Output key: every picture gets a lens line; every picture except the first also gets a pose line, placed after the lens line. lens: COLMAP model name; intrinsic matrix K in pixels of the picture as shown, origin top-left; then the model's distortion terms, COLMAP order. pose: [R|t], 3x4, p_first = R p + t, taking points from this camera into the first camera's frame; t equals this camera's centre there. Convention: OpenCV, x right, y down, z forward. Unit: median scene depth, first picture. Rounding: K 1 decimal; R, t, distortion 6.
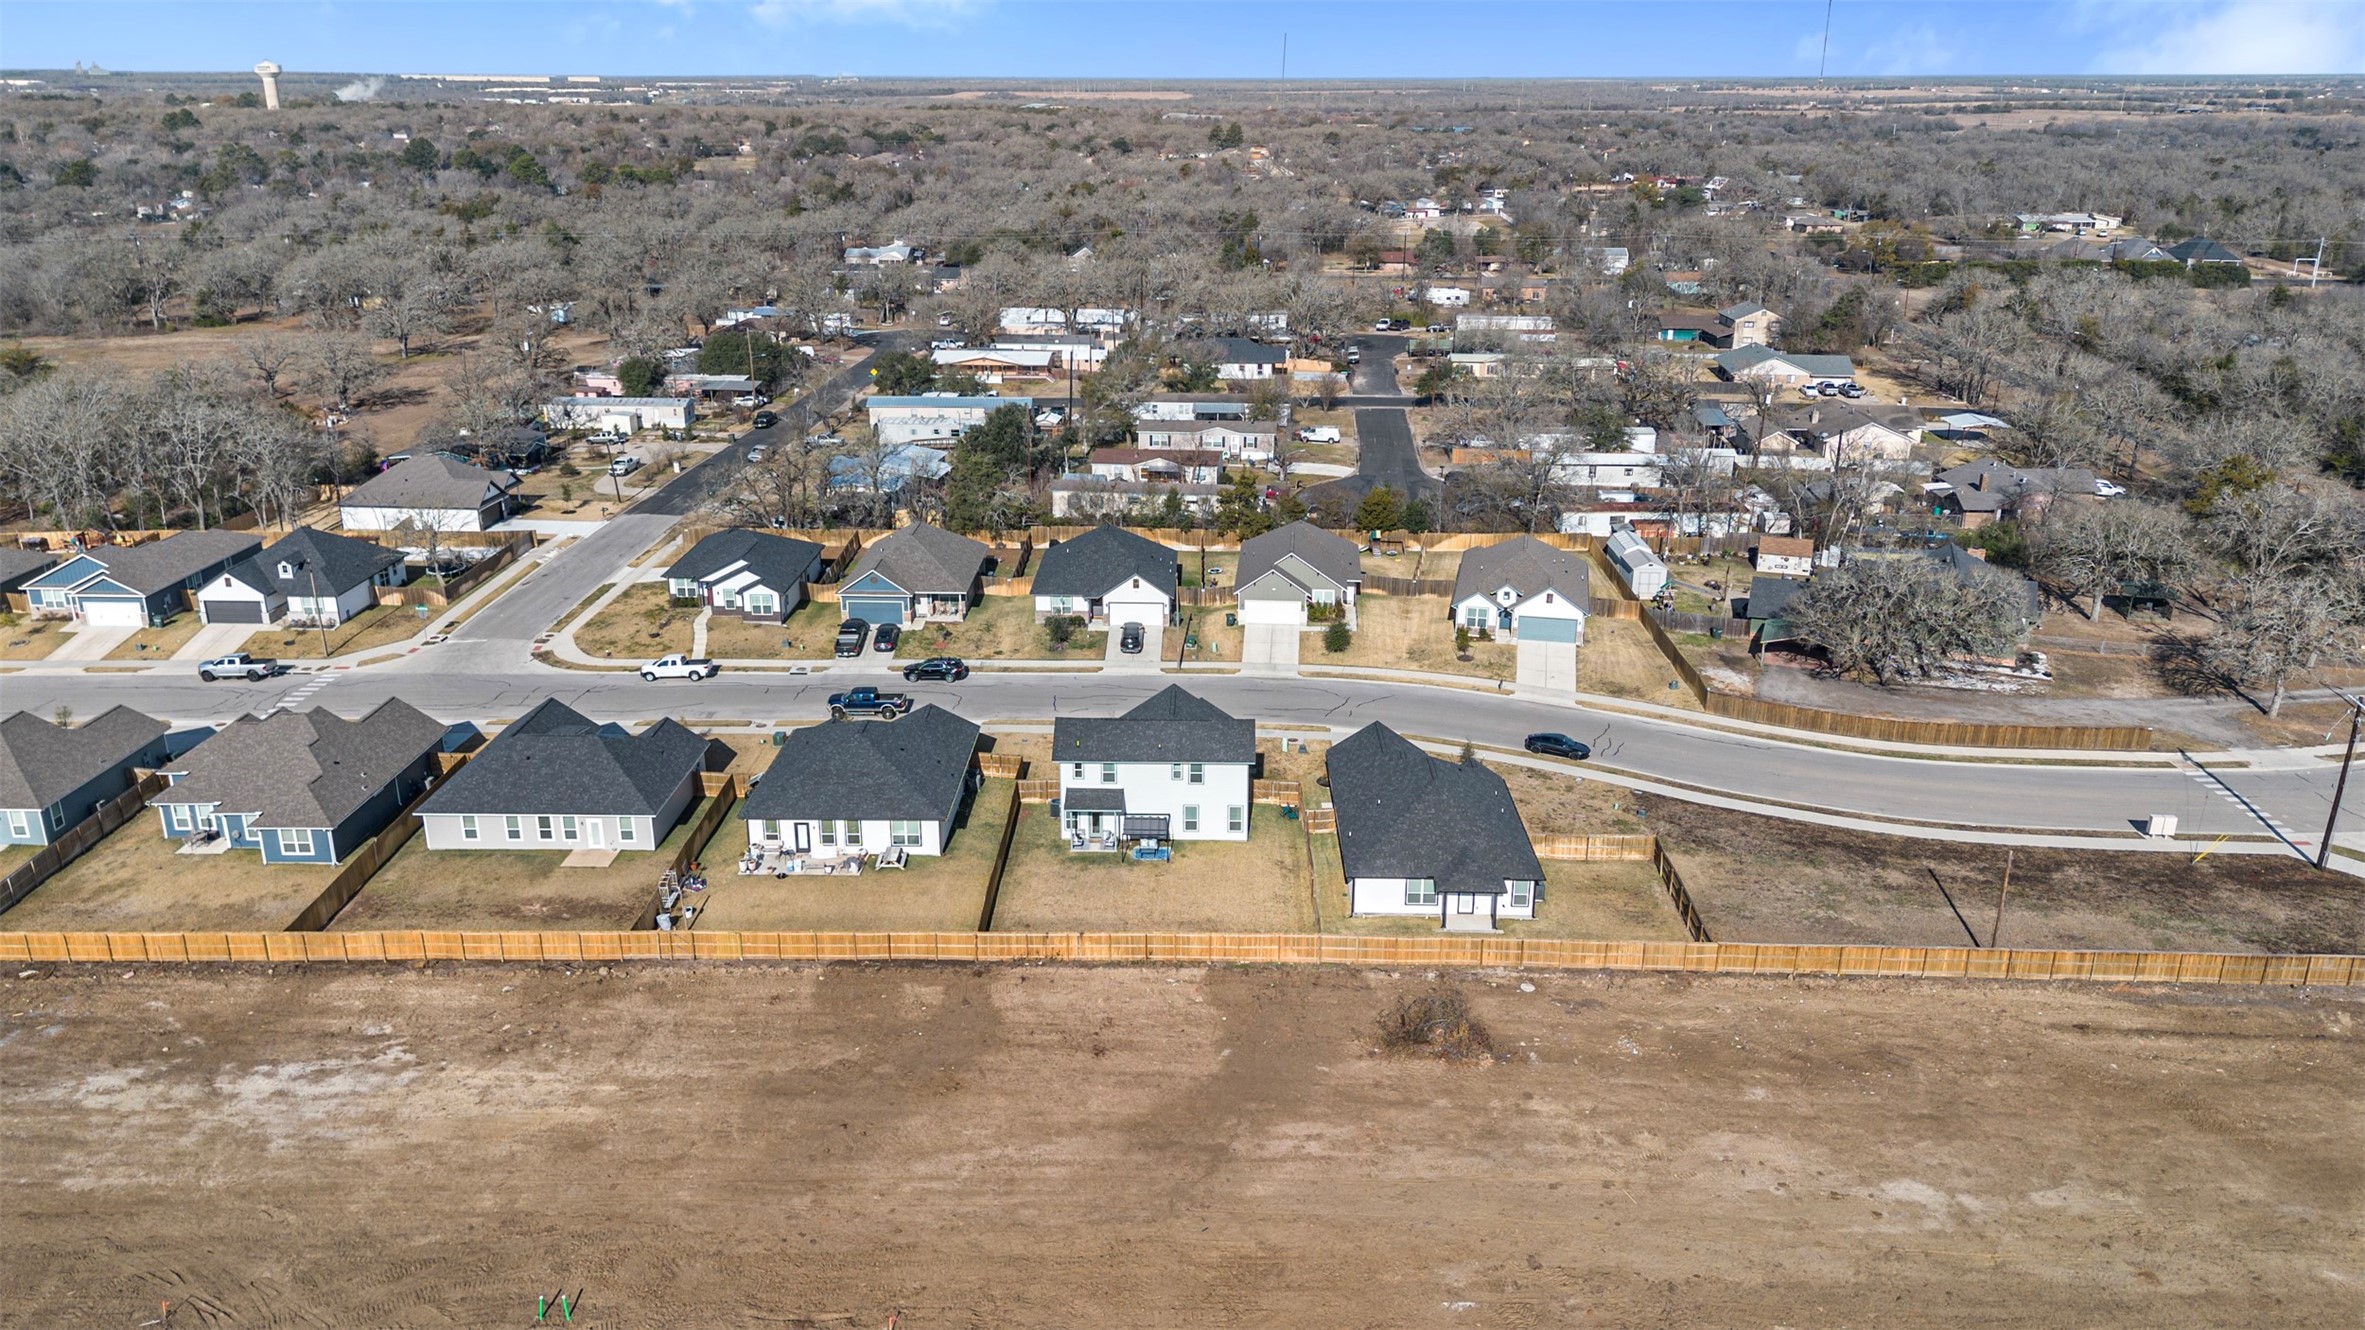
lens RADIAL K [[1691.2, 0, 1177.8], [0, 1691.2, 665.5], [0, 0, 1]] dist [0.003777, -0.008322]
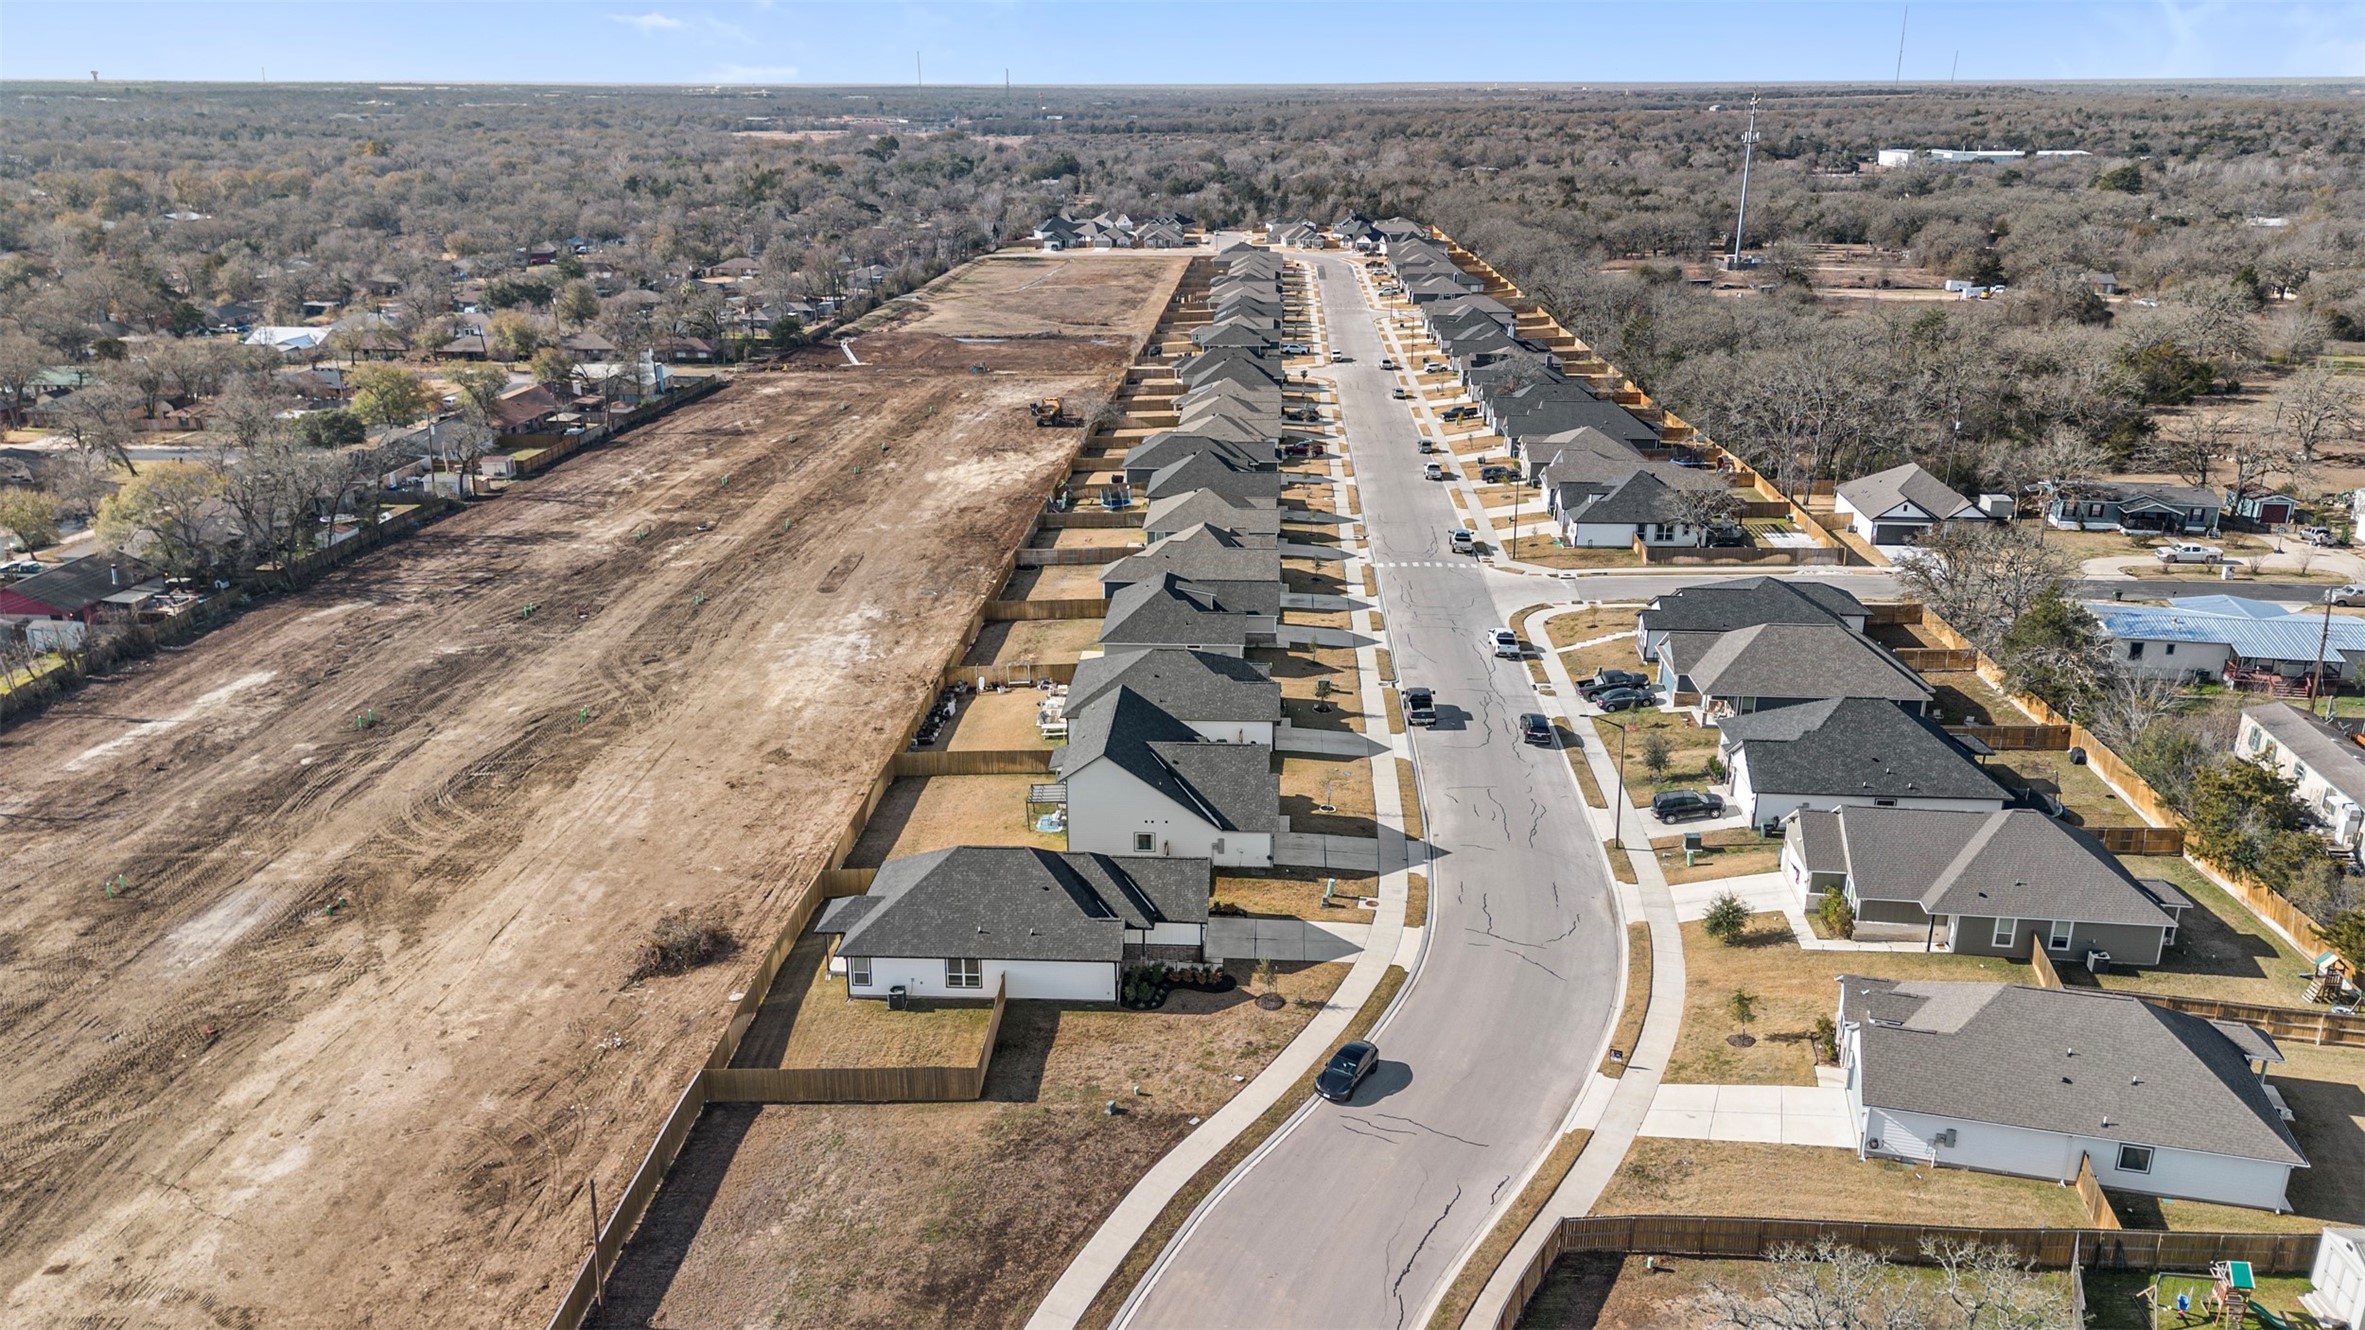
lens RADIAL K [[1691.2, 0, 1181.3], [0, 1691.2, 665.1], [0, 0, 1]] dist [0.003777, -0.008322]
pose [[-0.035046, 0.316946, -0.947796, 0.805903], [-0.328237, 0.892117, 0.310464, -0.278306], [0.943945, 0.321982, 0.072768, 0.840465]]
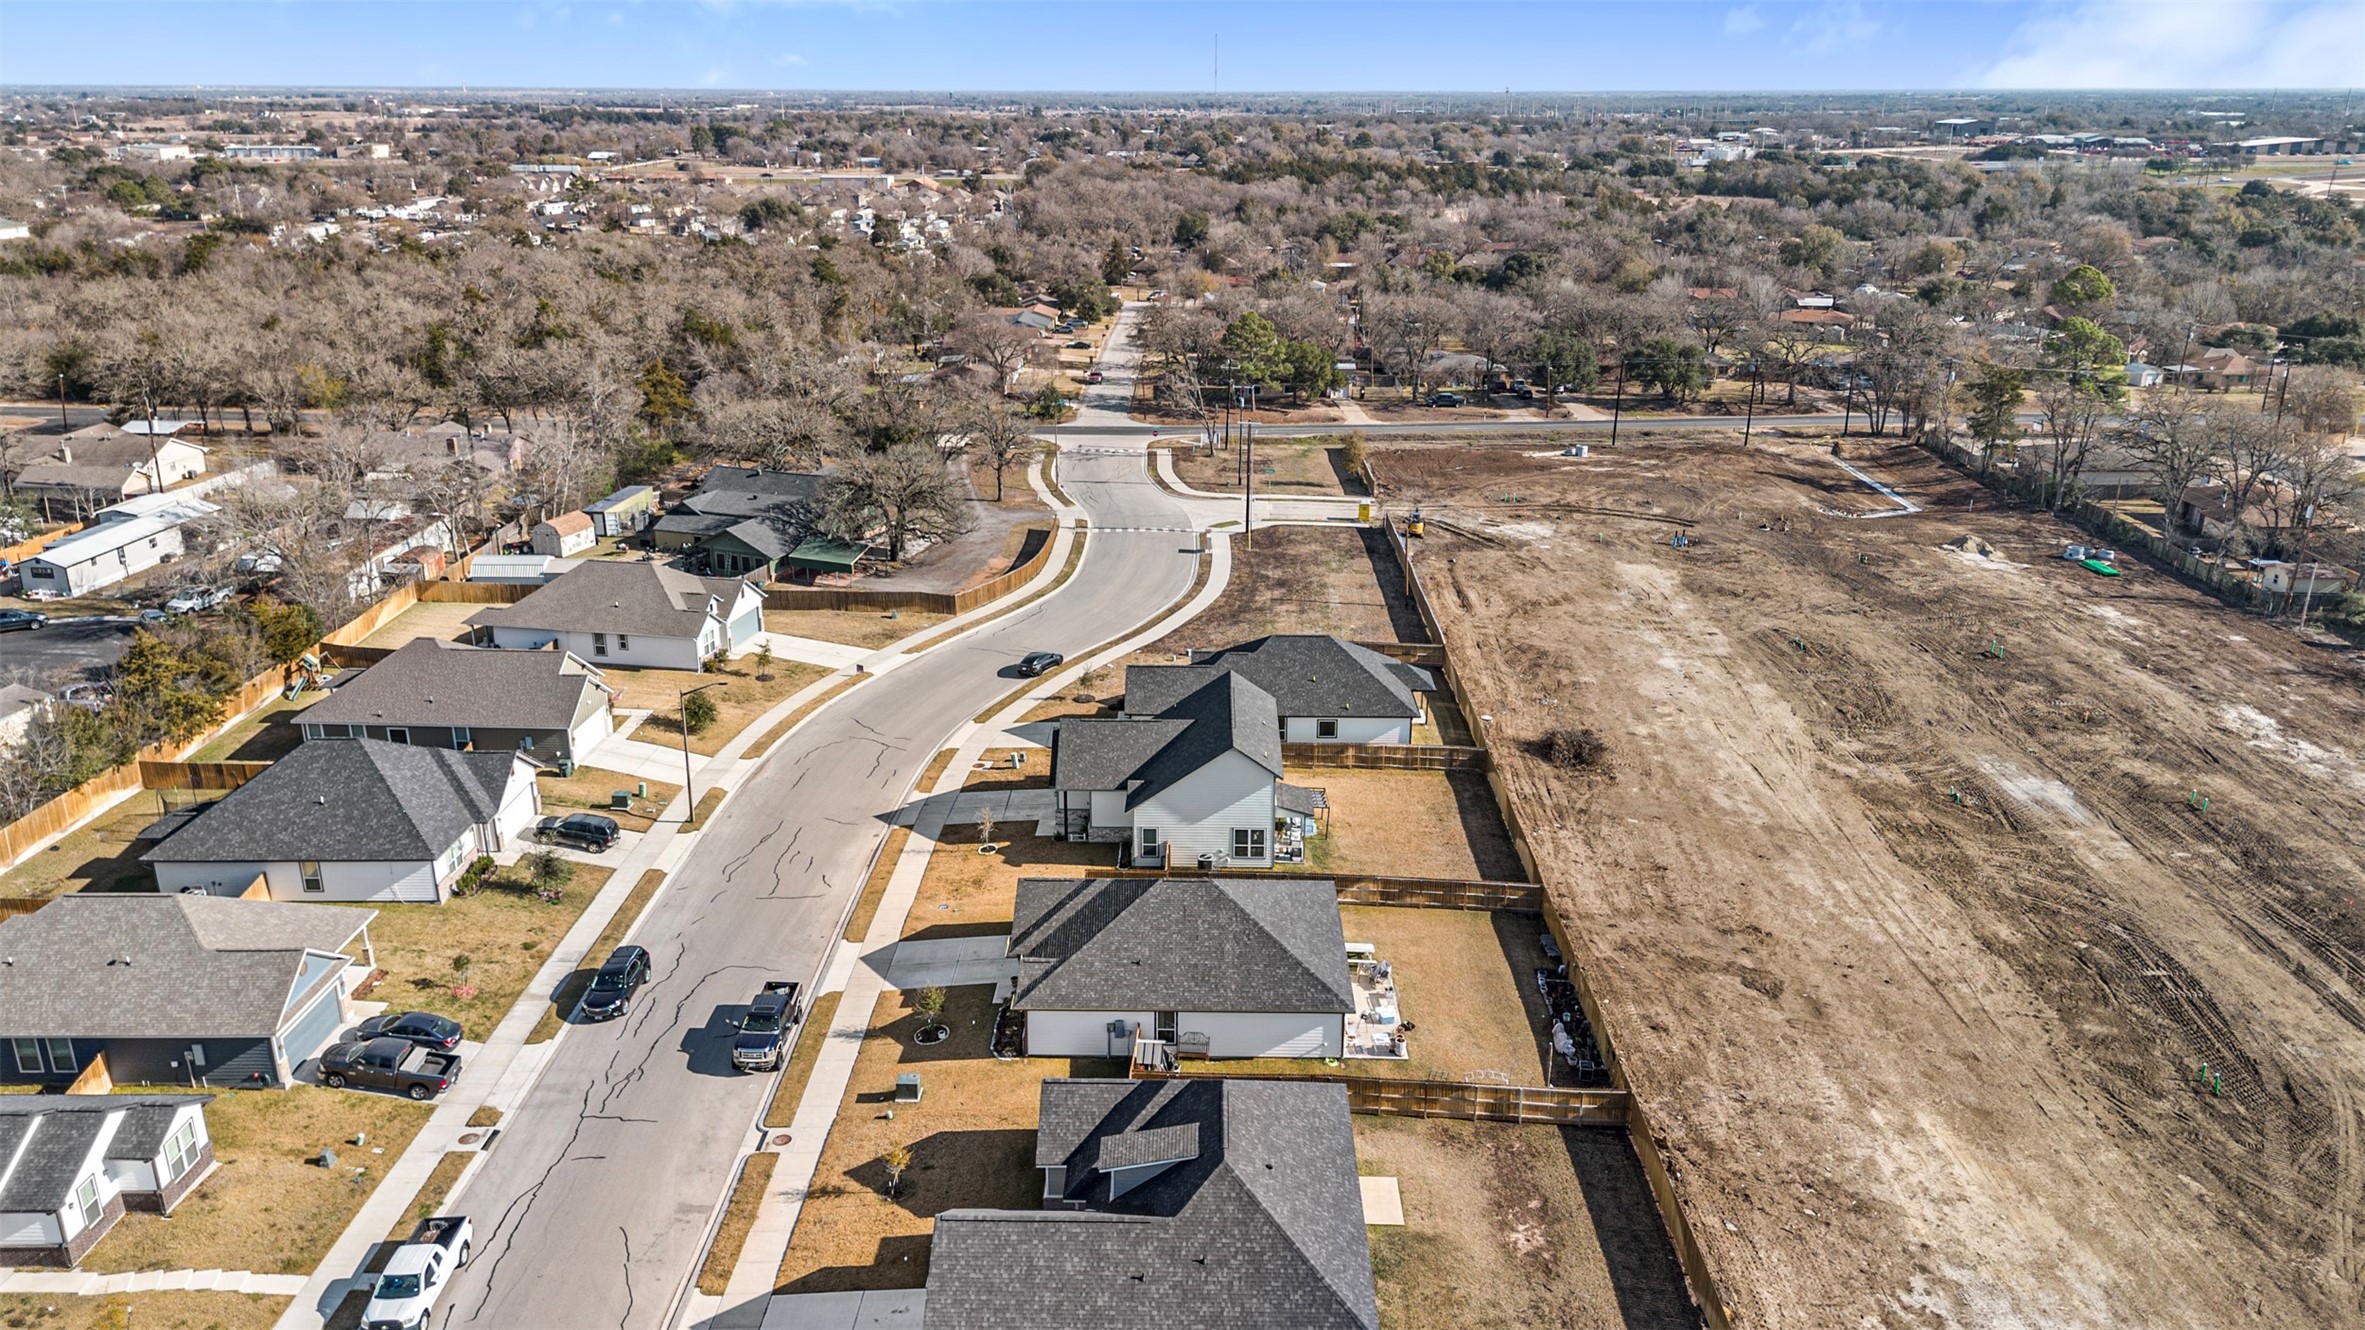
lens RADIAL K [[1691.2, 0, 1179.6], [0, 1691.2, 664.7], [0, 0, 1]] dist [0.003777, -0.008322]
pose [[-0.001963, -0.323911, 0.946085, -0.752498], [0.327534, 0.893692, 0.306653, -0.239473], [-0.944837, 0.310477, 0.104338, 0.814206]]
